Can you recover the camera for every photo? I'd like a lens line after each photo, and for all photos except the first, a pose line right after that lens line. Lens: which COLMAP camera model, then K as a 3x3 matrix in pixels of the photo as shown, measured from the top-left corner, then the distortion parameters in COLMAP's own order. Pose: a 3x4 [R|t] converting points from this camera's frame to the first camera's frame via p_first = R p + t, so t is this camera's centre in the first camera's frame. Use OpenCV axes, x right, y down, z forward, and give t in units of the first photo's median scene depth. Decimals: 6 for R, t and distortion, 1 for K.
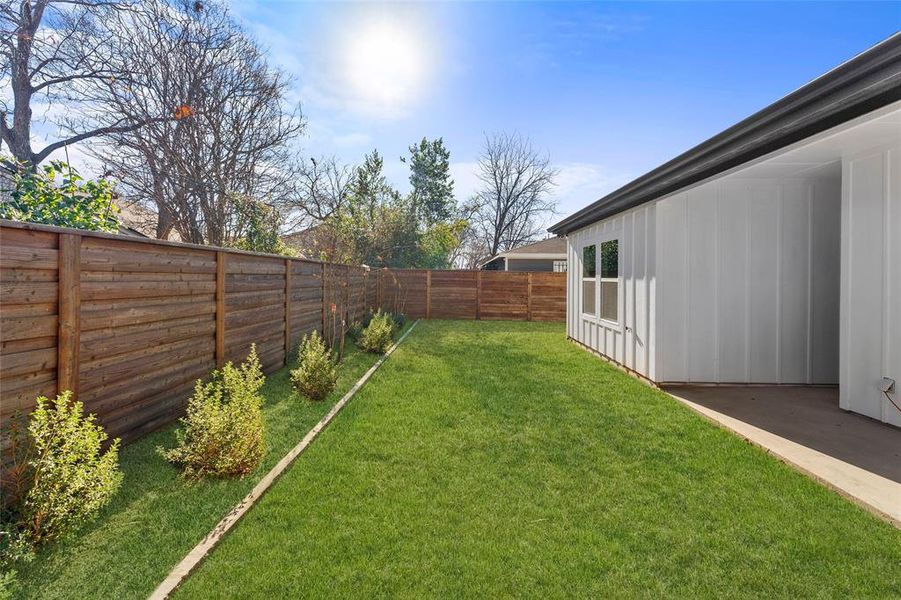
lens RADIAL K [[395.6, 0, 449.8], [0, 395.6, 276.9], [0, 0, 1]] dist [-0.001008, -0.000336]
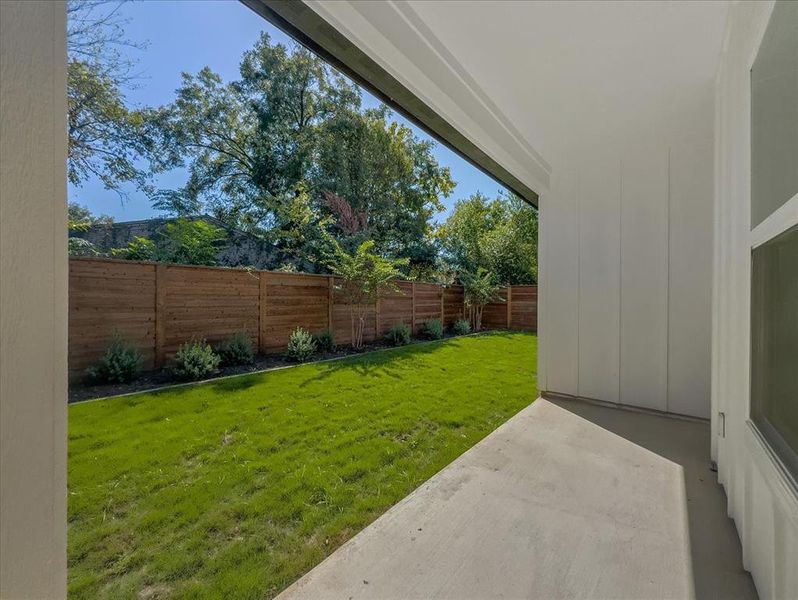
lens RADIAL K [[327.7, 0, 397.0], [0, 327.7, 287.8], [0, 0, 1]] dist [-0.001786, 0.000176]
pose [[0.782077, -0.022805, -0.622764, 0.446122], [0.001263, 0.999386, -0.035010, 0.031528], [0.623180, 0.026594, 0.781626, 0.107786]]
